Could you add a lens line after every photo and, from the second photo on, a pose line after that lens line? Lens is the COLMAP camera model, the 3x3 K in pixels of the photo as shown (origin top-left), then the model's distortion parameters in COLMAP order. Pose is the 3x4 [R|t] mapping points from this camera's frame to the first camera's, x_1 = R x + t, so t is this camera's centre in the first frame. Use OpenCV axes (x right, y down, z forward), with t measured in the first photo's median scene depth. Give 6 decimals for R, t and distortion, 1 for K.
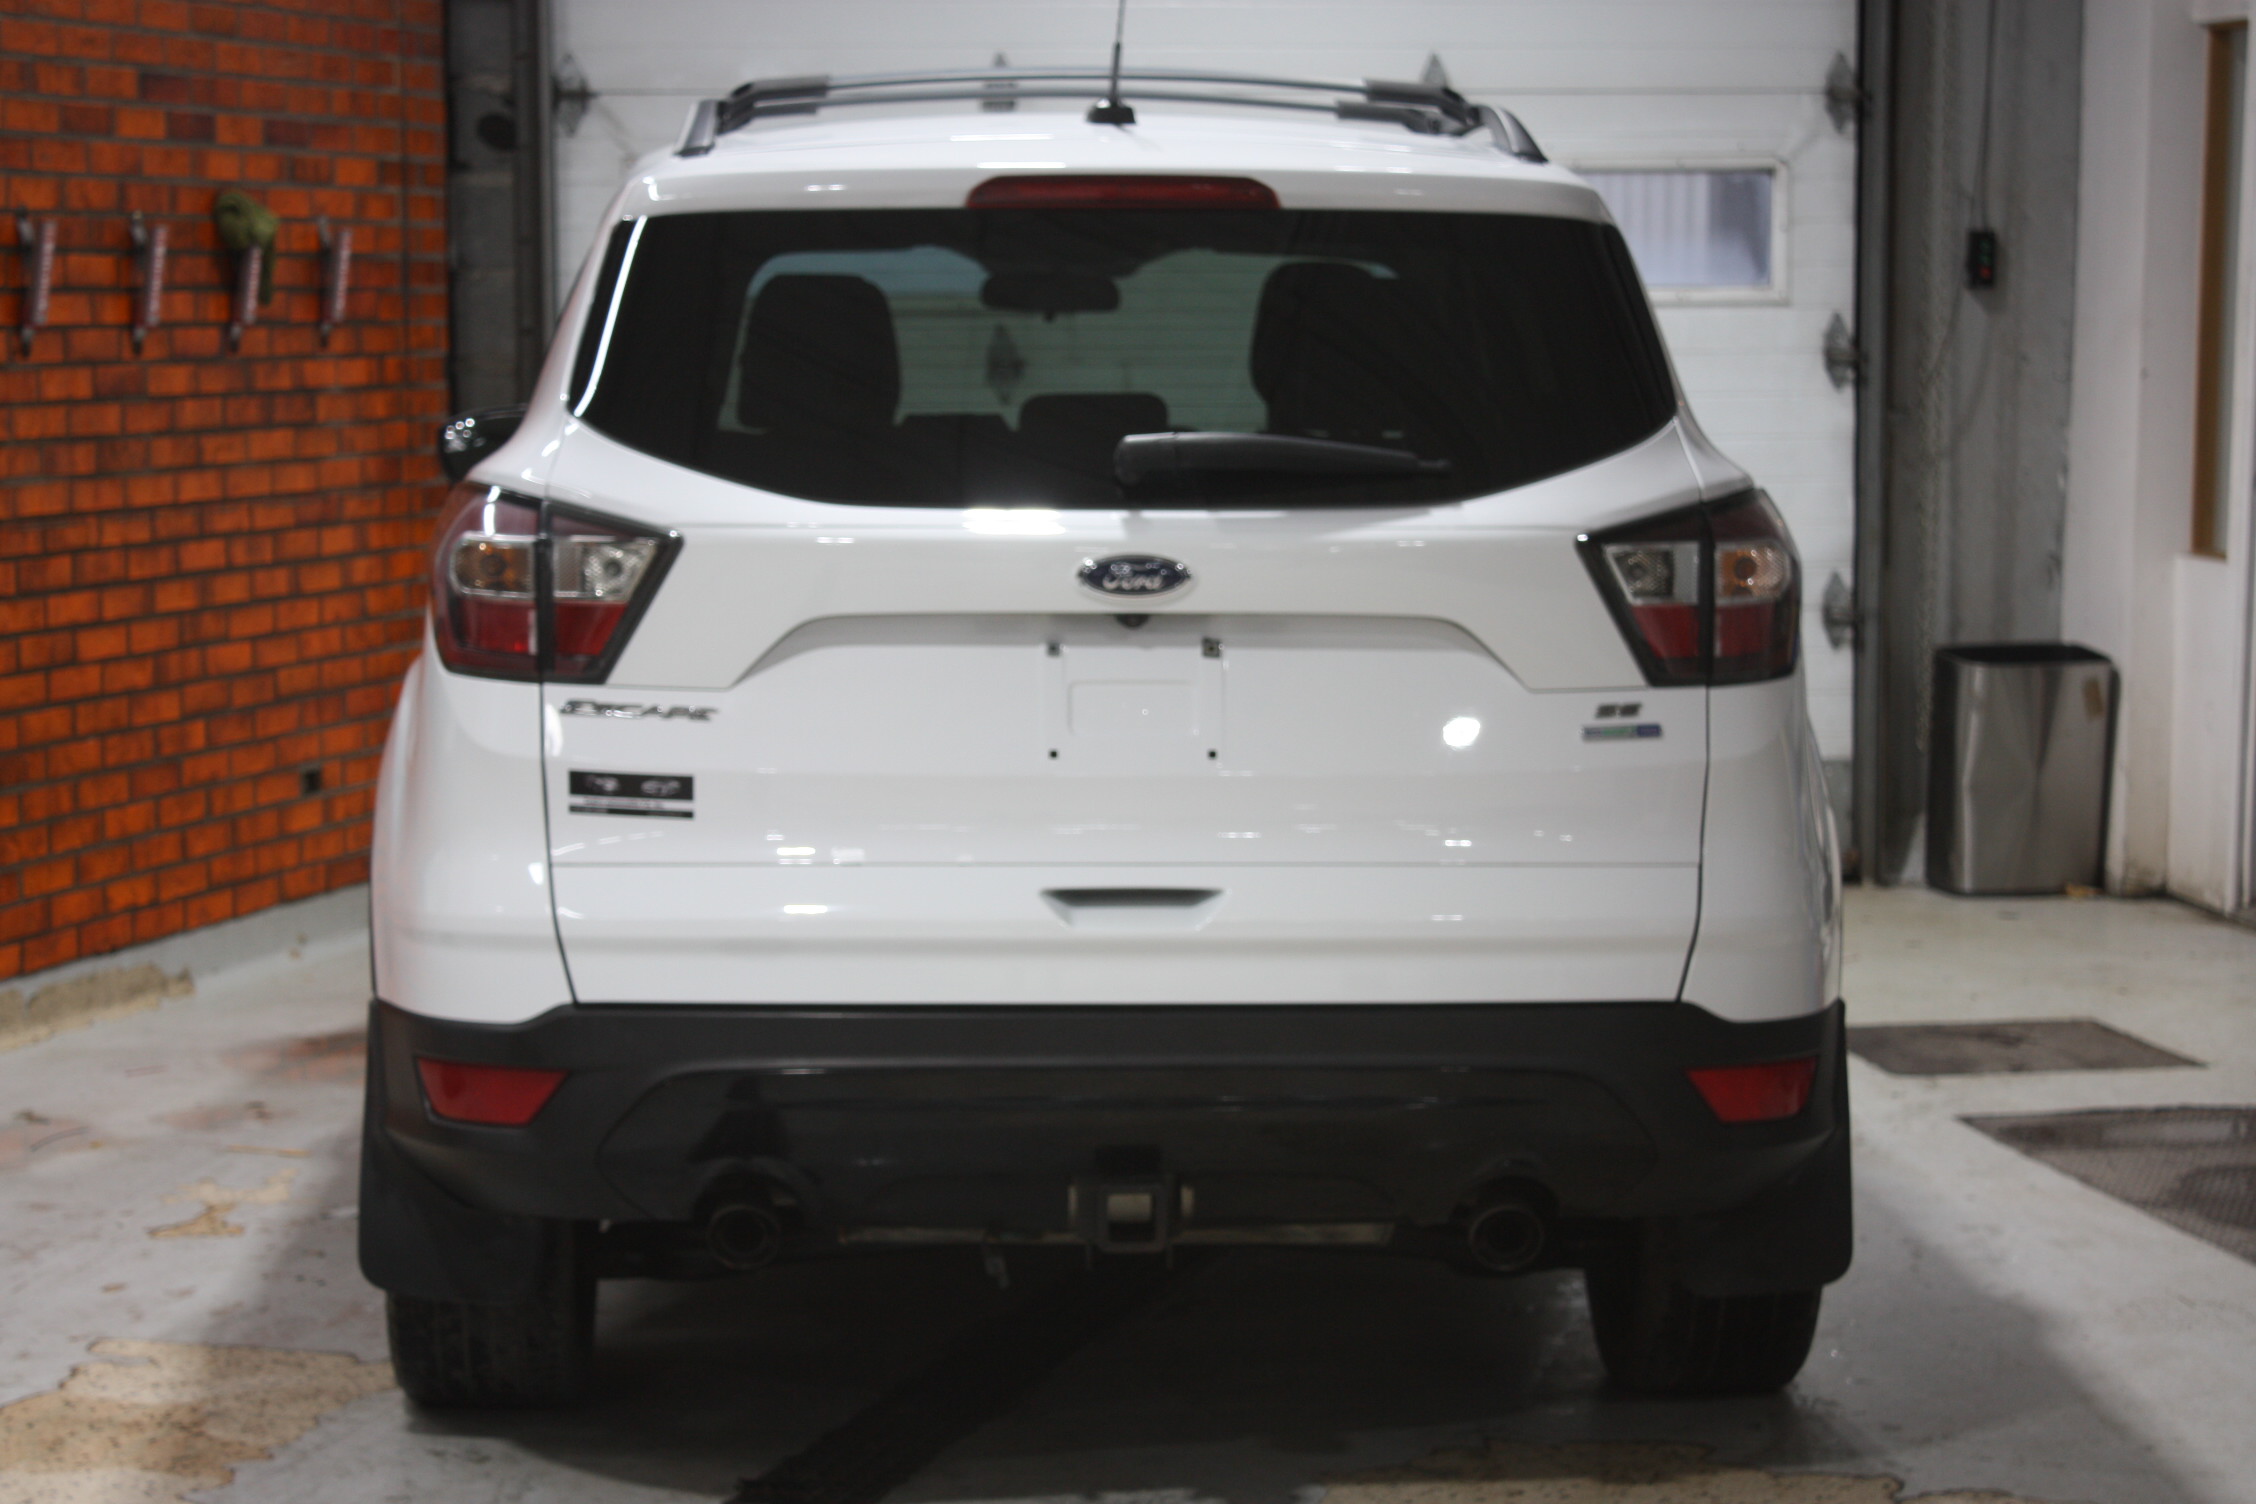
lens RADIAL K [[4802.0, 0, 1130.3], [0, 4802.0, 764.1], [0, 0, 1]] dist [0.020317, 0.000000]
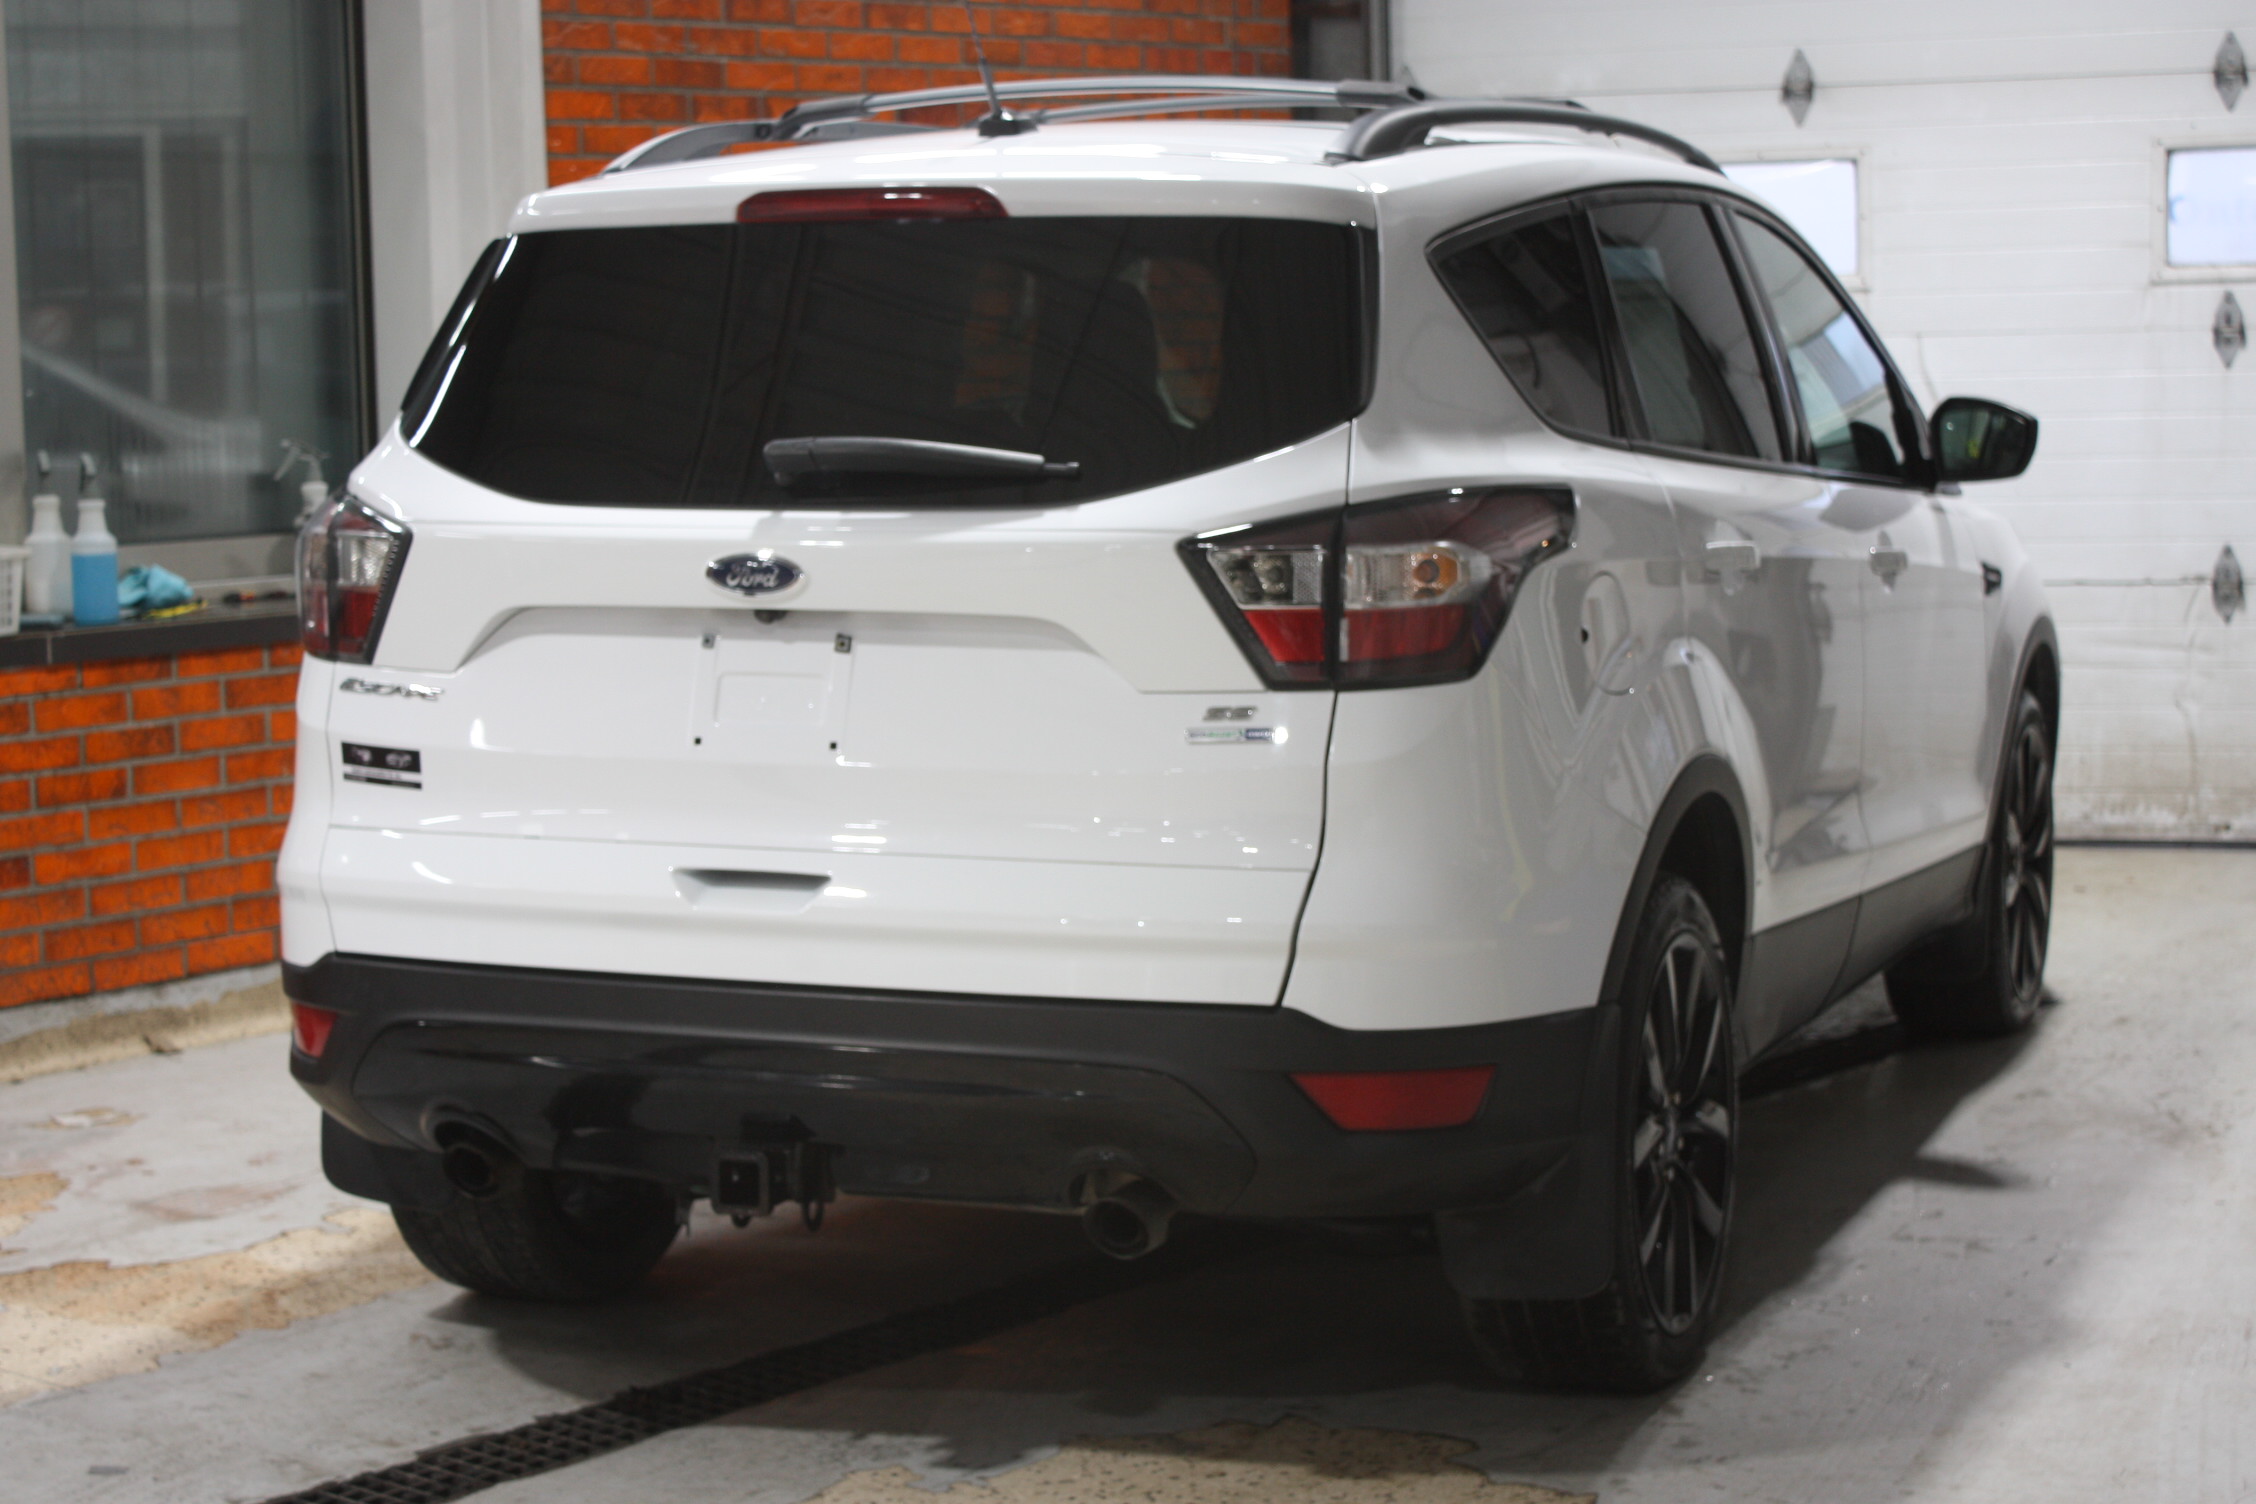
lens RADIAL K [[4114.6, 0, 1122.0], [0, 4114.6, 738.7], [0, 0, 1]] dist [-0.003059, 0.000000]
pose [[0.911153, 0.029934, -0.410980, 0.437996], [-0.022598, 0.999487, 0.022697, -0.025025], [0.411448, -0.011393, 0.911362, 0.209938]]
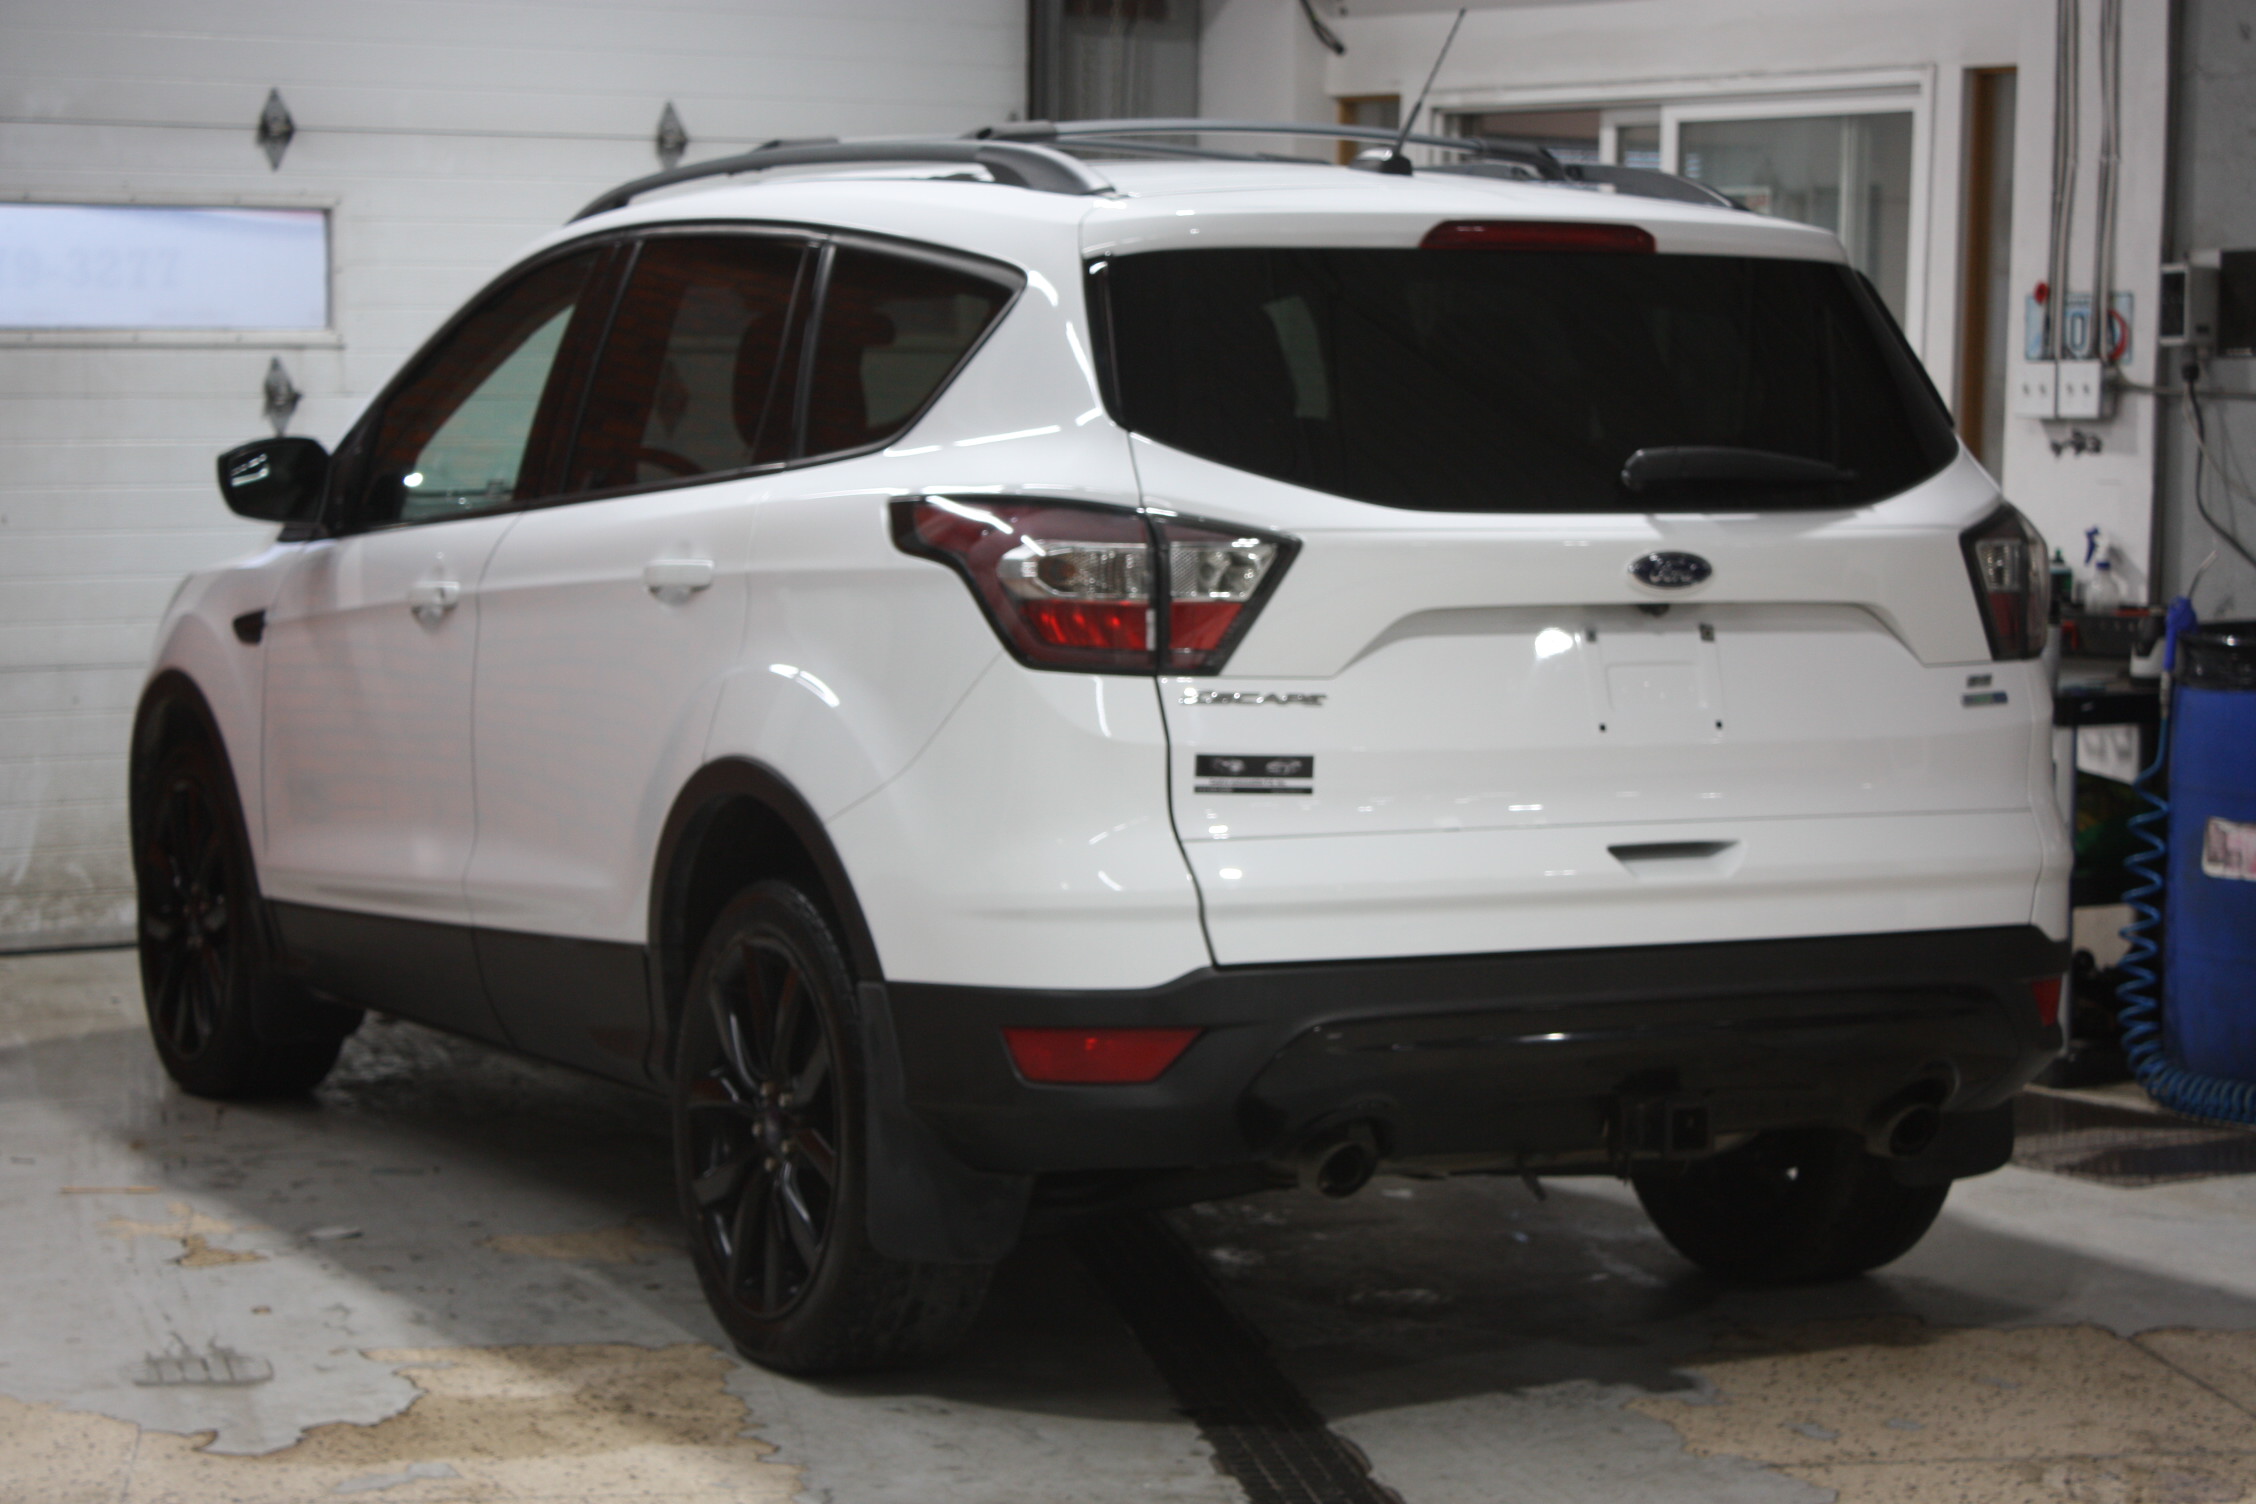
lens RADIAL K [[4876.3, 0, 1129.5], [0, 4876.3, 748.5], [0, 0, 1]] dist [0.118024, 0.000000]
pose [[0.906626, -0.026478, 0.421104, -0.602104], [0.032949, 0.999424, -0.008097, 0.008521], [-0.420647, 0.021215, 0.906976, -0.006420]]
